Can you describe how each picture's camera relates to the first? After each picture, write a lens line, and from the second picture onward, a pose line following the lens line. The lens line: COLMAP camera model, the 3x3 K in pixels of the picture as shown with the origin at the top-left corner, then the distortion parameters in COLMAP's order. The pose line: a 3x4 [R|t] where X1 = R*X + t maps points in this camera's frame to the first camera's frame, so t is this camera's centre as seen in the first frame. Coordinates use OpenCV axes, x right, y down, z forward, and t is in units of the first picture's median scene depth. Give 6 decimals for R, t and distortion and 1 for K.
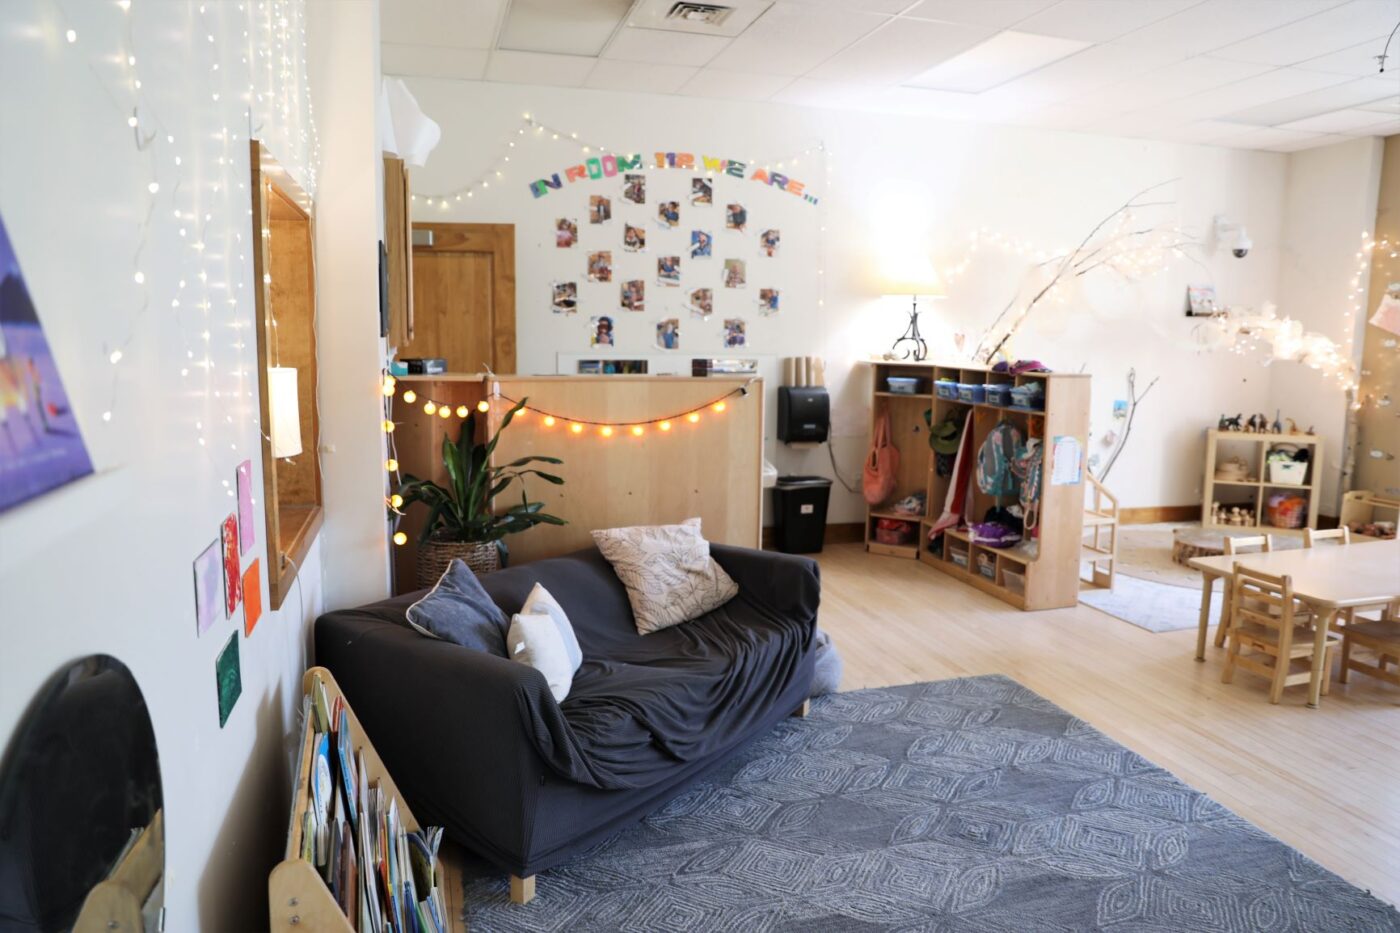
lens RADIAL K [[957.6, 0, 700.0], [0, 957.6, 462.2], [0, 0, 1]] dist [-0.097536, 0.070726]
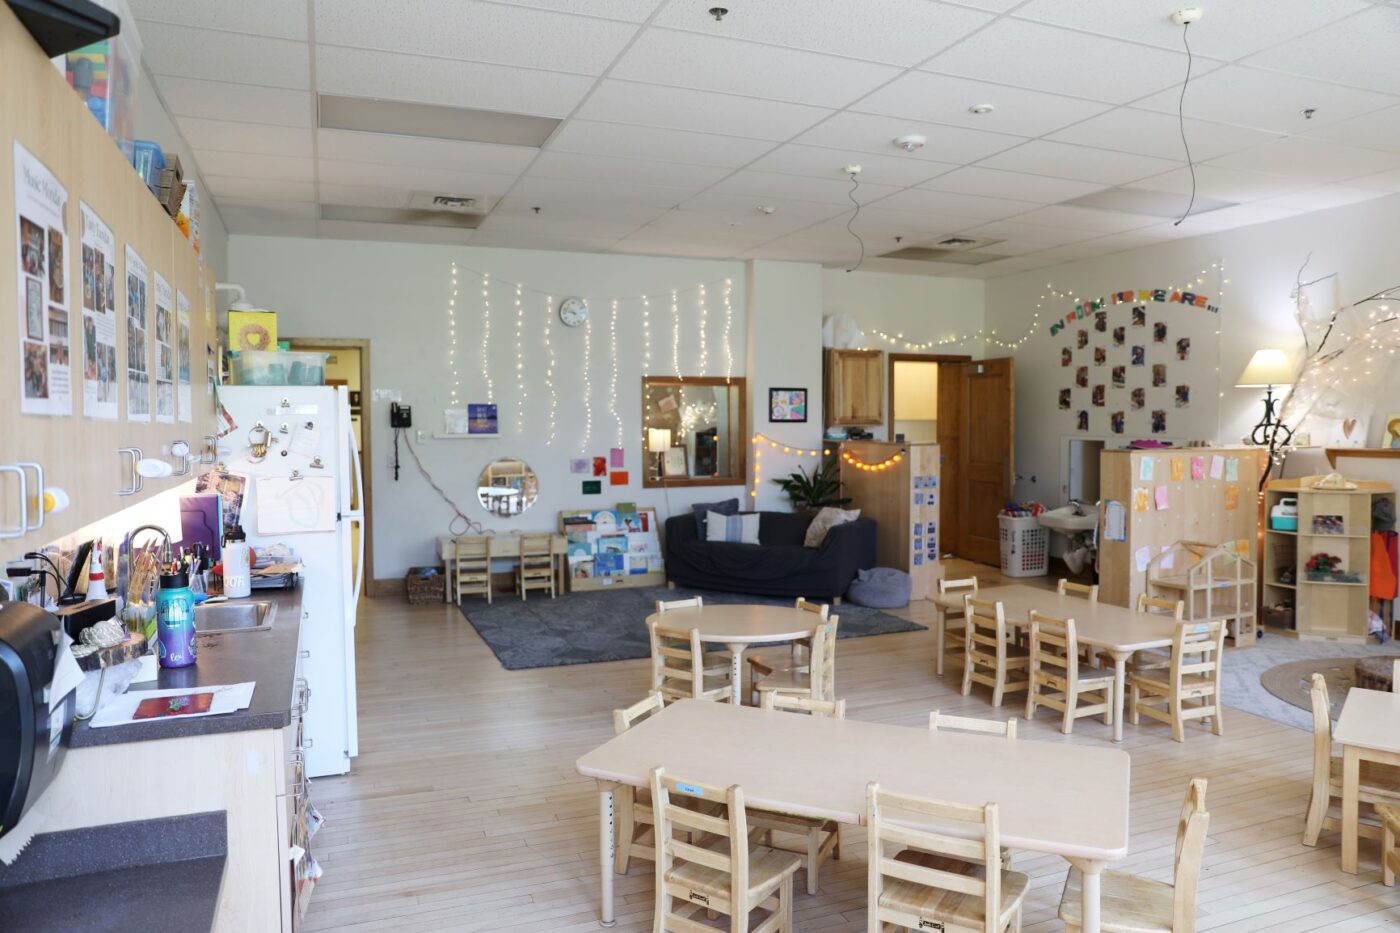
lens RADIAL K [[957.6, 0, 693.3], [0, 957.6, 458.7], [0, 0, 1]] dist [-0.097536, 0.070726]
pose [[0.087012, 0.028752, -0.995792, 1.304498], [-0.137313, 0.990389, 0.016597, -0.022295], [0.986699, 0.135291, 0.090124, 0.294185]]
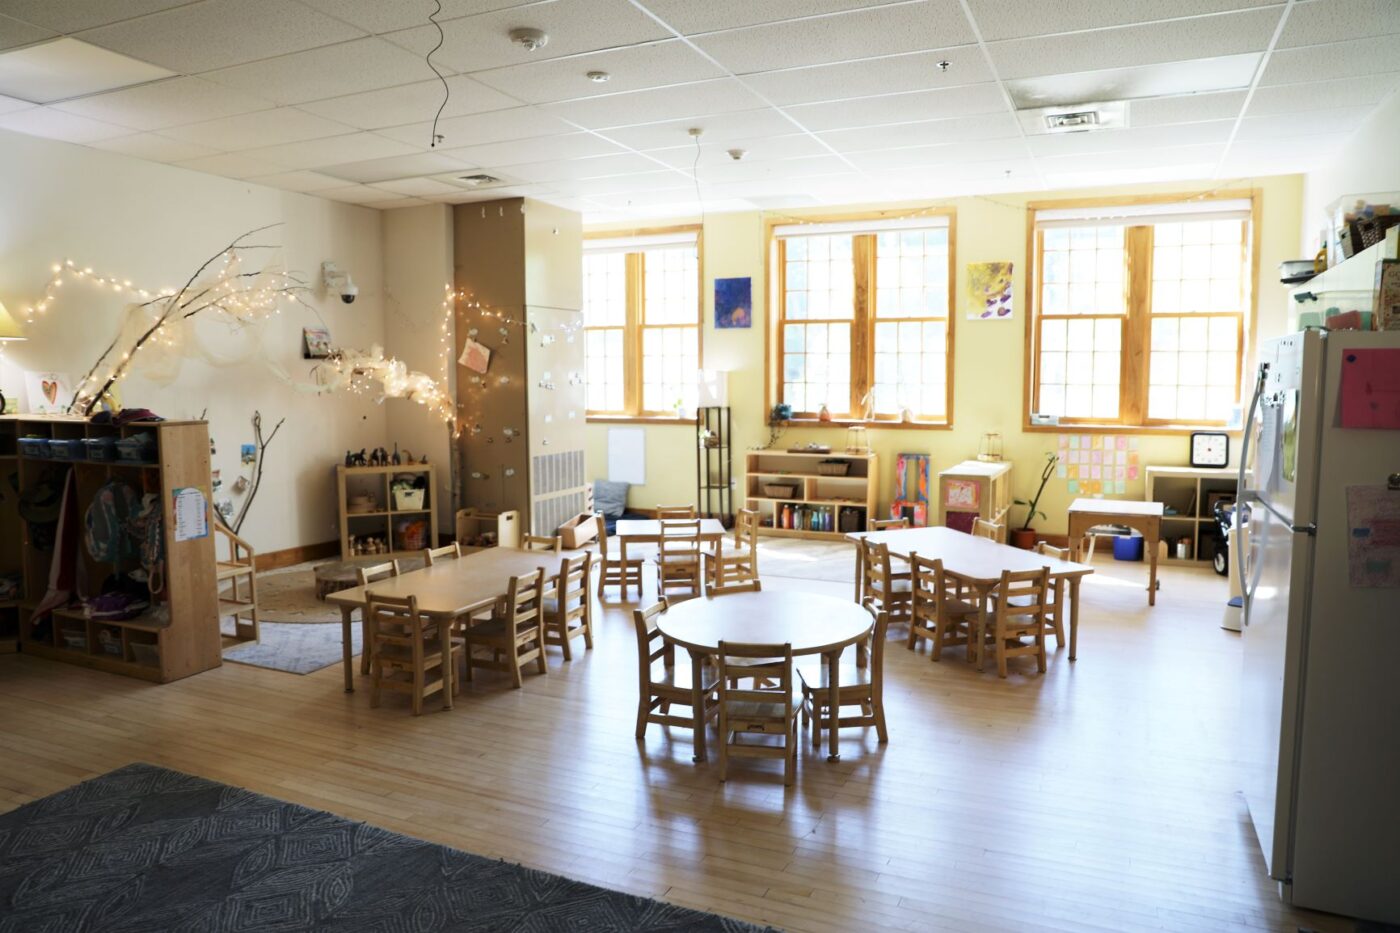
lens RADIAL K [[957.6, 0, 706.0], [0, 957.6, 460.8], [0, 0, 1]] dist [-0.097536, 0.070726]
pose [[0.649568, -0.078079, 0.756283, 0.020155], [0.112993, 0.993580, 0.005528, -0.000945], [-0.751860, 0.081864, 0.654221, 0.005801]]
